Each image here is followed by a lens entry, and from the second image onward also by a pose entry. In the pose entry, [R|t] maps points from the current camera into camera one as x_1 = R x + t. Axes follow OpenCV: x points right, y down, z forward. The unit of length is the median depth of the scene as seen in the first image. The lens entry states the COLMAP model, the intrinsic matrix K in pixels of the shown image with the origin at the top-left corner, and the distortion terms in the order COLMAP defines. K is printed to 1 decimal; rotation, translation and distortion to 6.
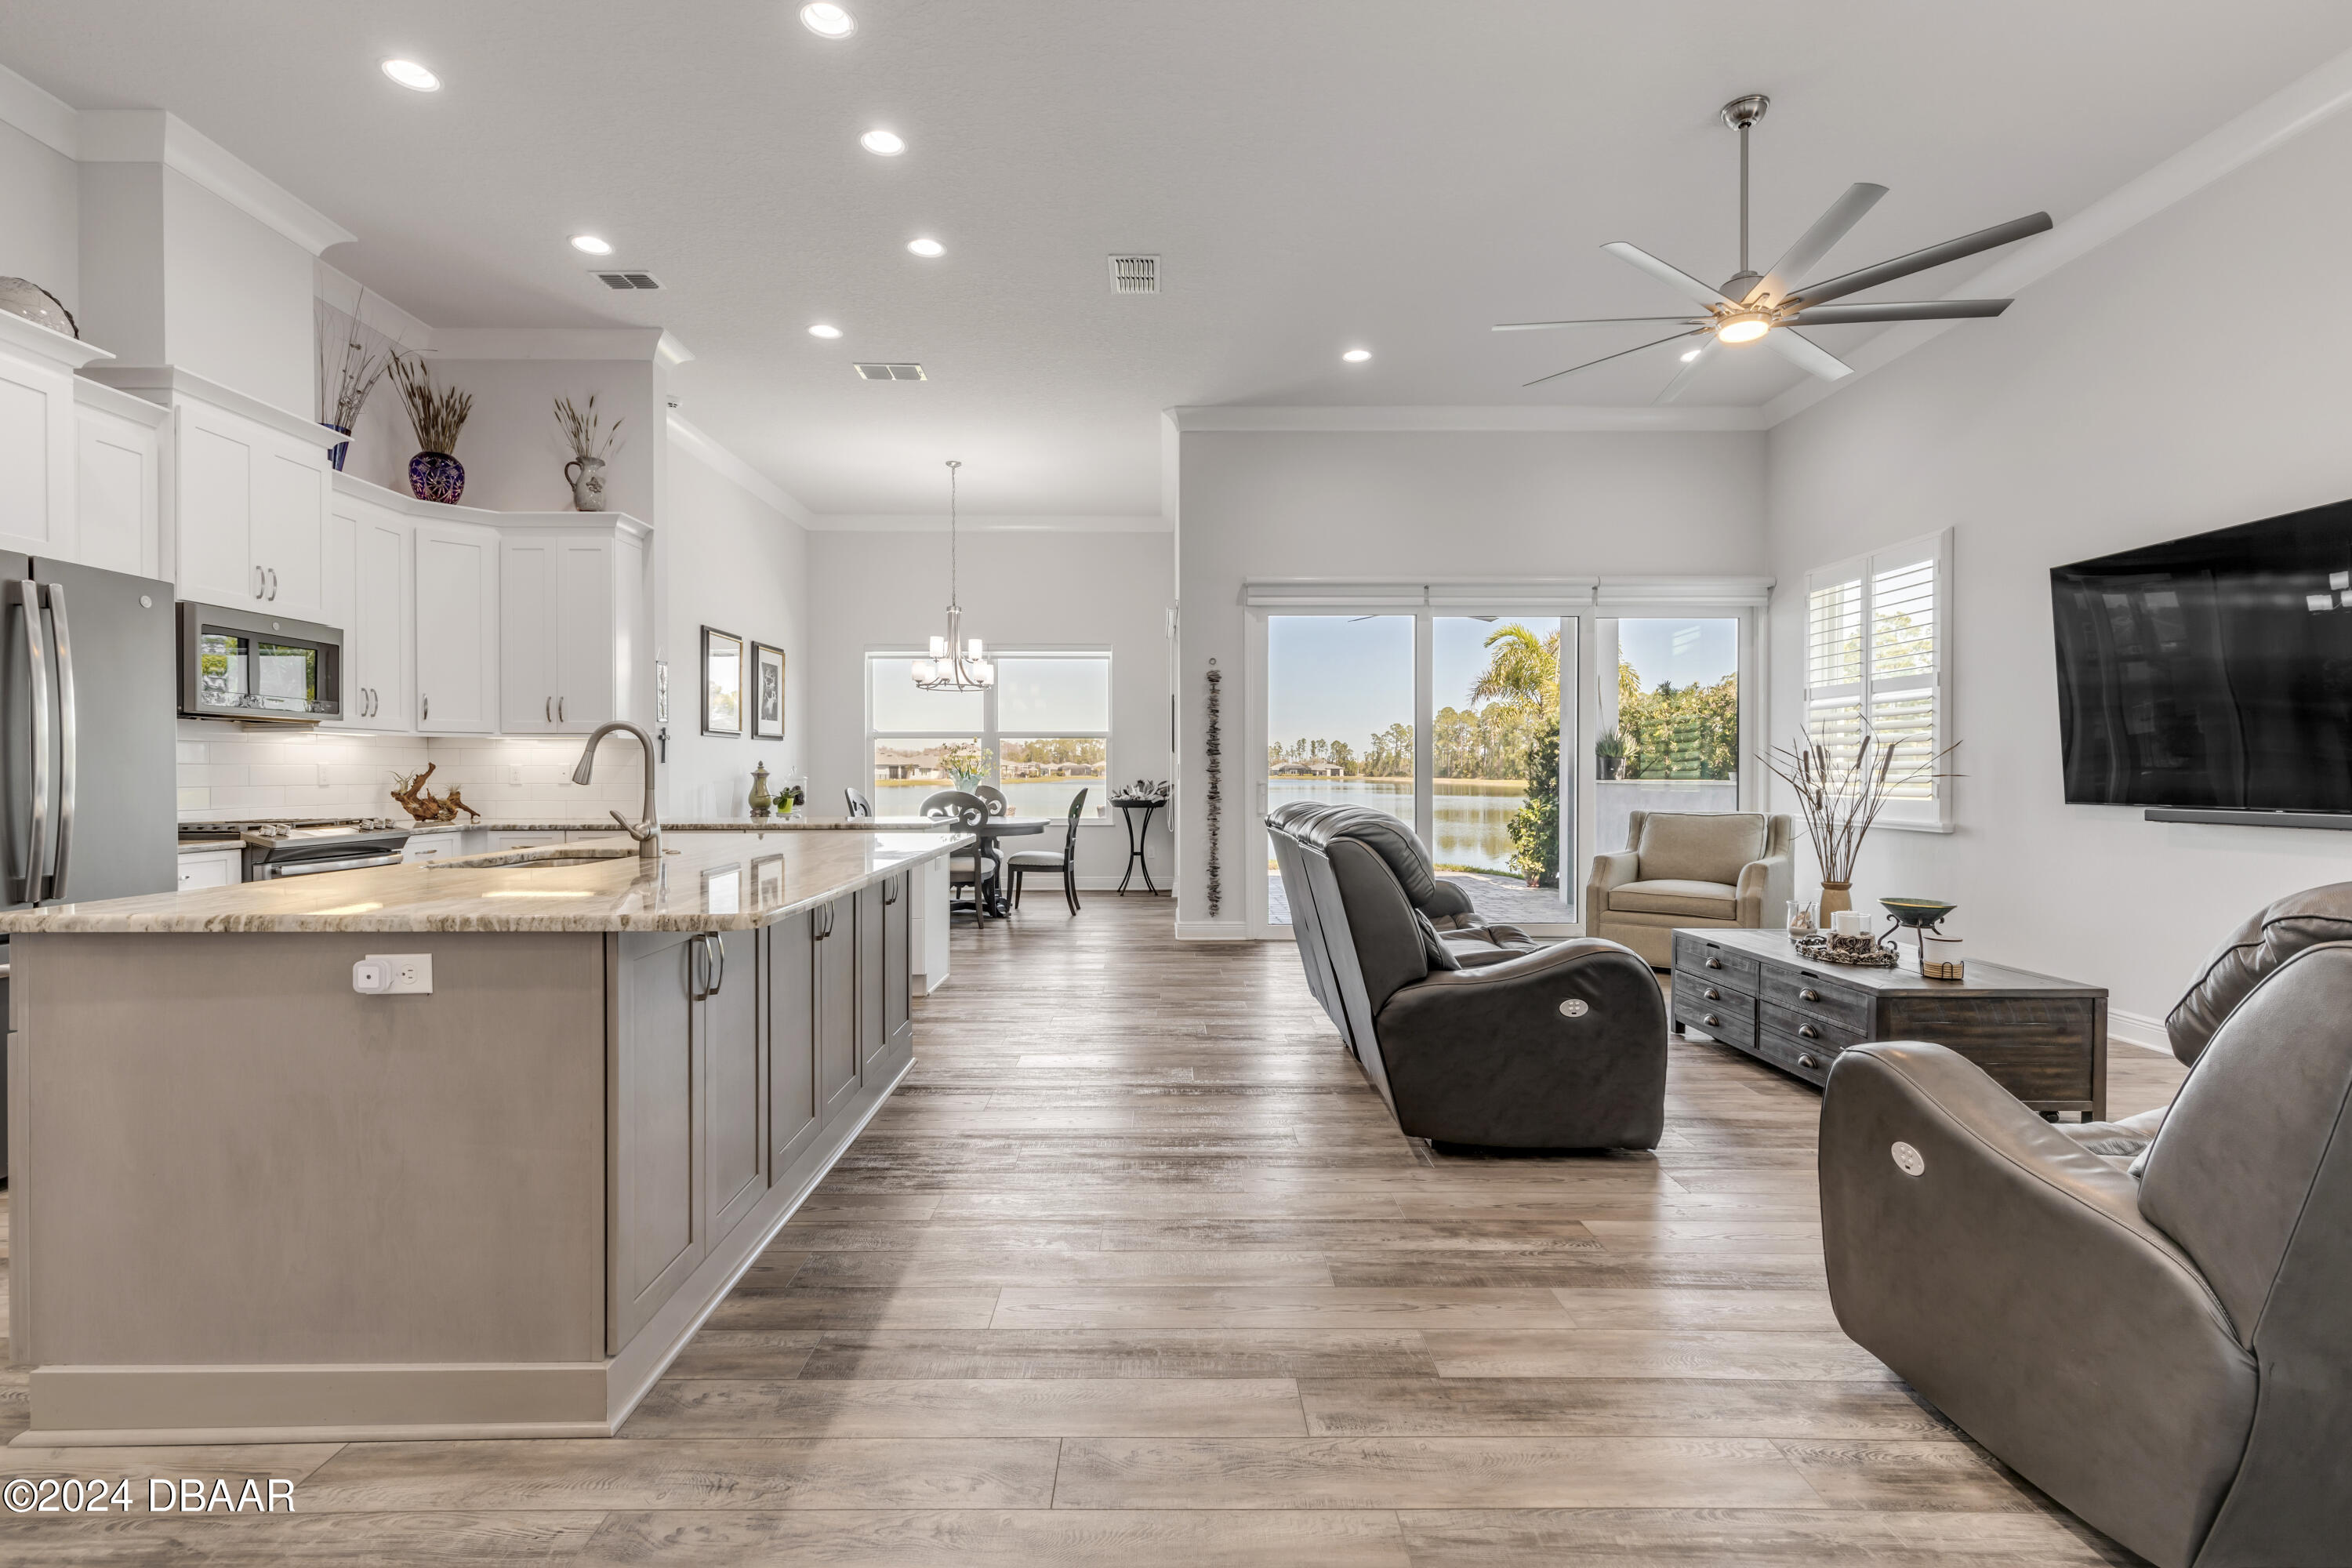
lens RADIAL K [[1072.2, 0, 1184.6], [0, 1072.2, 777.1], [0, 0, 1]] dist [0.005963, -0.003170]
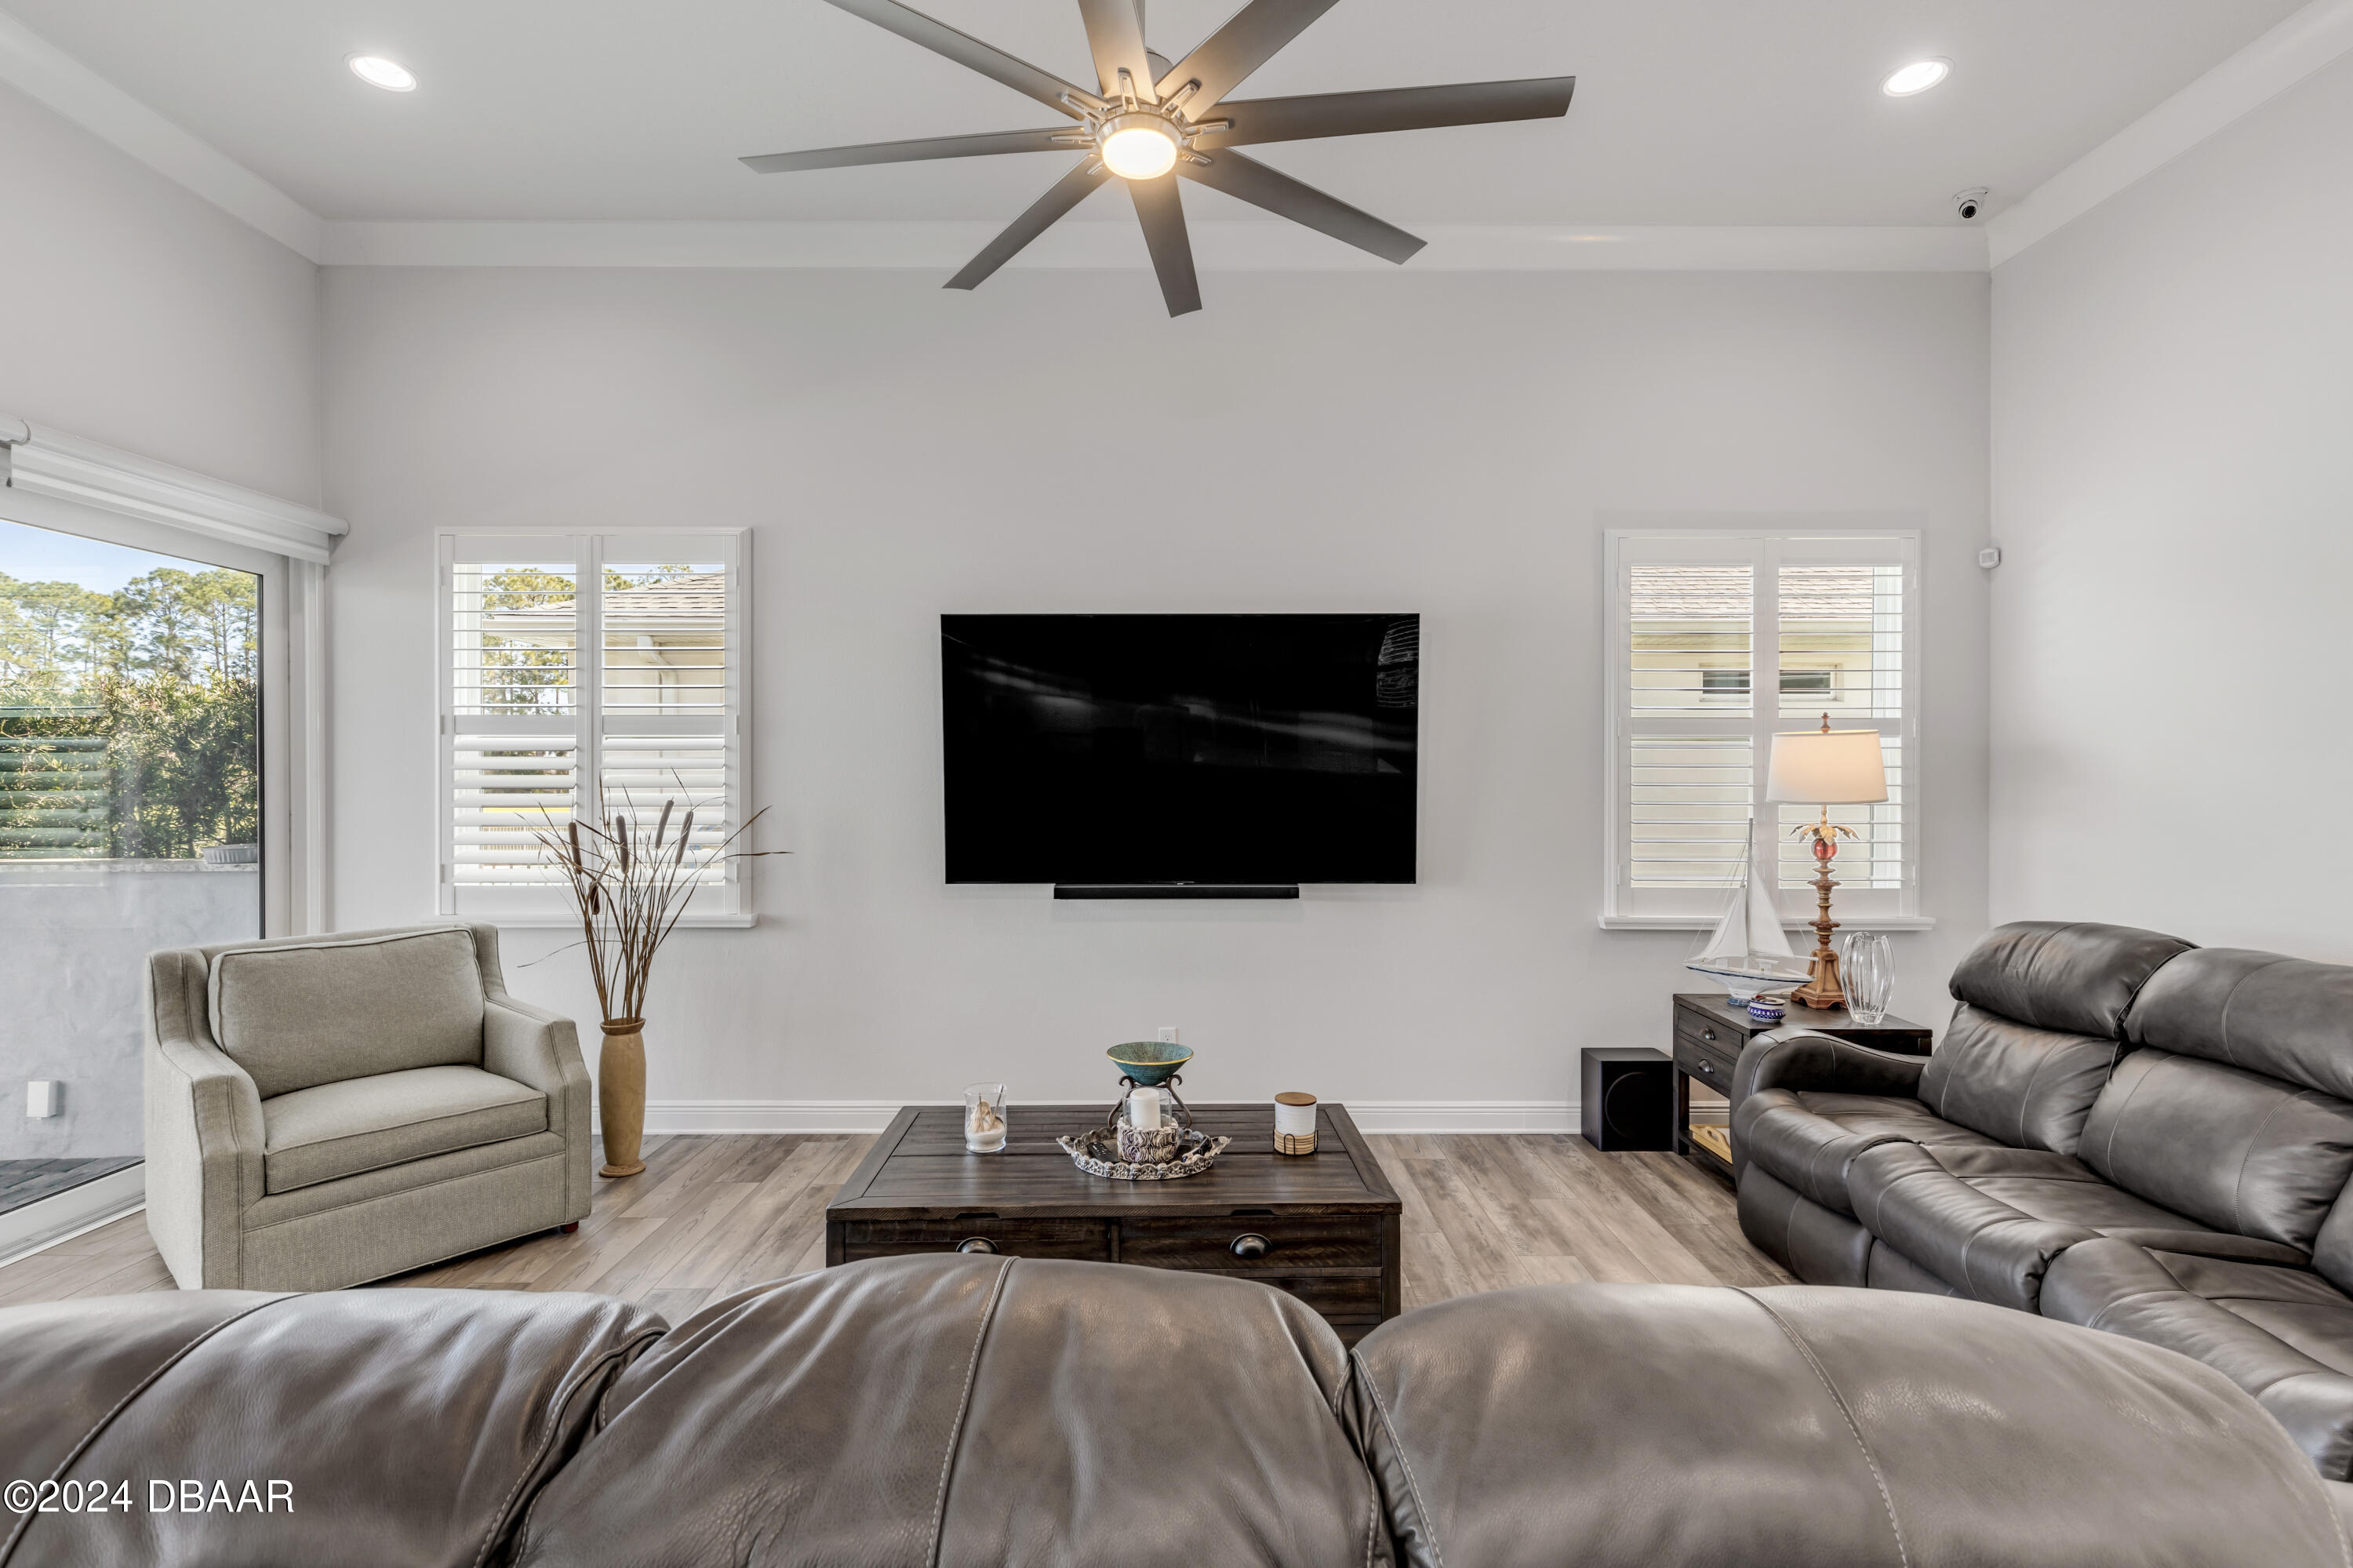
lens RADIAL K [[1072.7, 0, 1186.4], [0, 1072.7, 782.5], [0, 0, 1]] dist [0.005963, -0.003170]
pose [[0.025486, -0.004674, 0.999664, -0.040479], [0.005024, 0.999977, 0.004548, -0.050237], [-0.999663, 0.004907, 0.025509, 0.633440]]
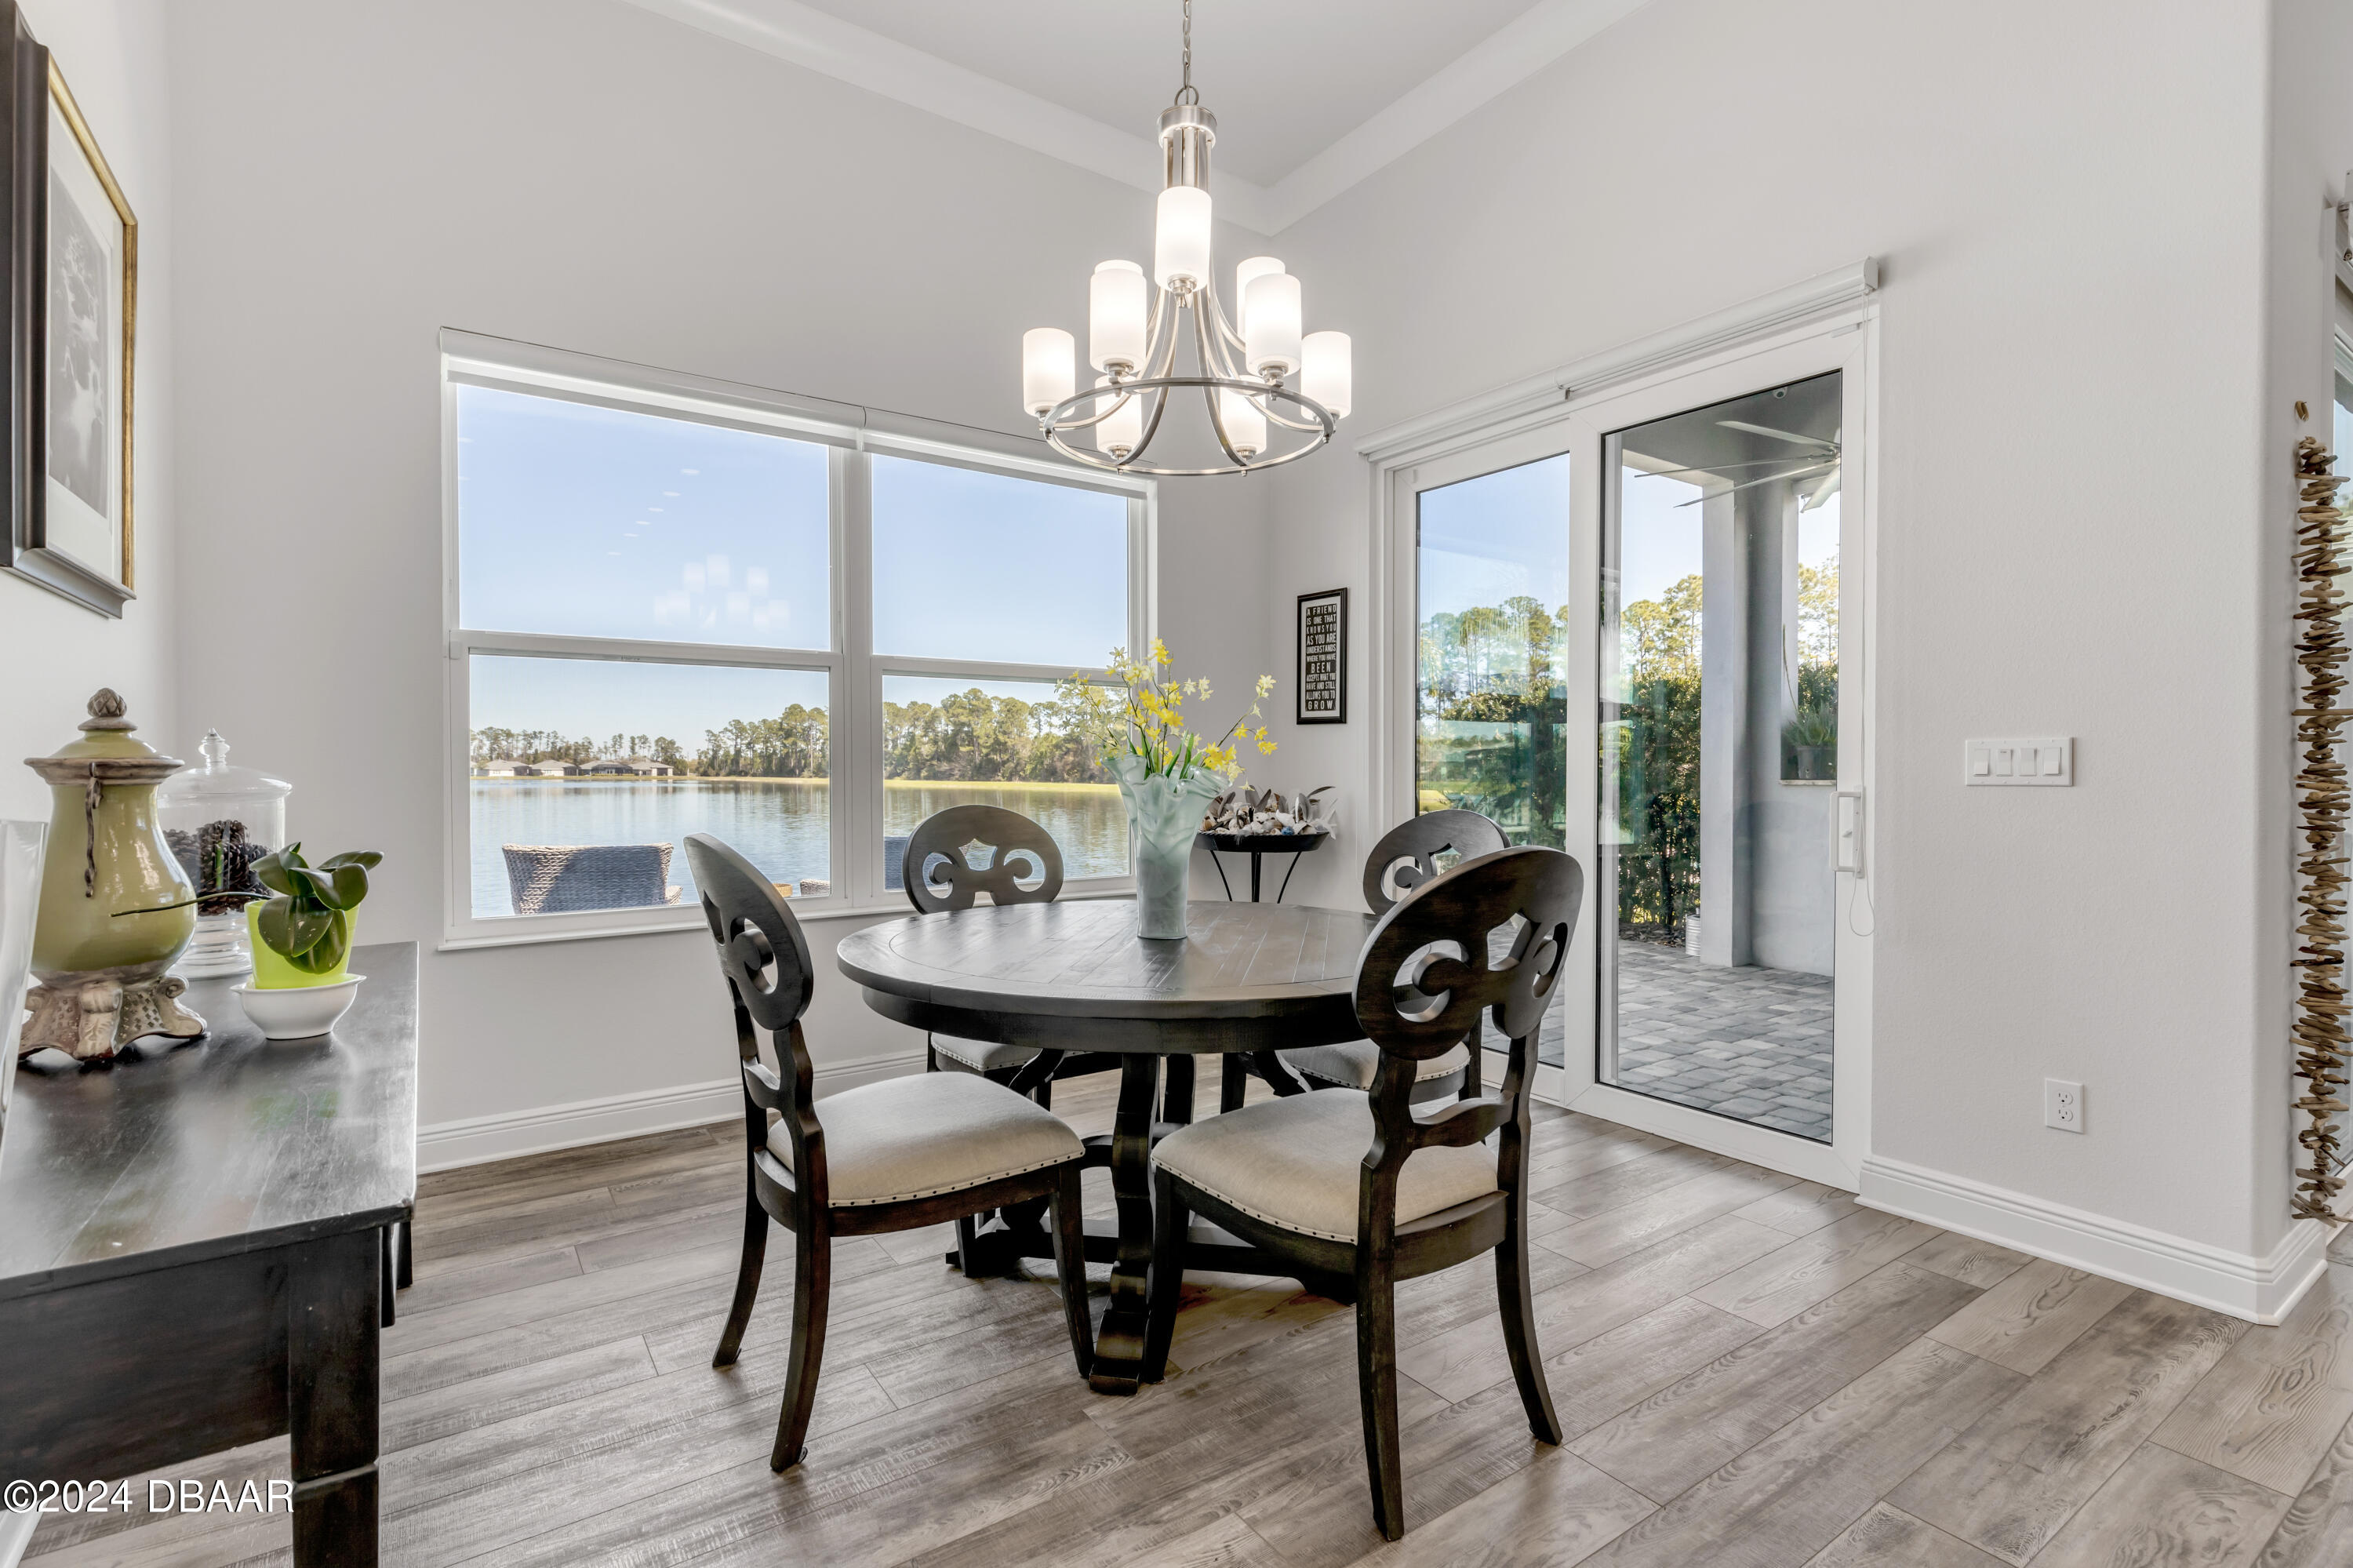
lens RADIAL K [[1082.7, 0, 1194.2], [0, 1082.7, 778.7], [0, 0, 1]] dist [0.005870, -0.001640]
pose [[0.827461, -0.001882, 0.561520, -0.509162], [0.001159, 0.999998, 0.001644, -0.001513], [-0.561522, -0.000710, 0.827461, 1.116187]]
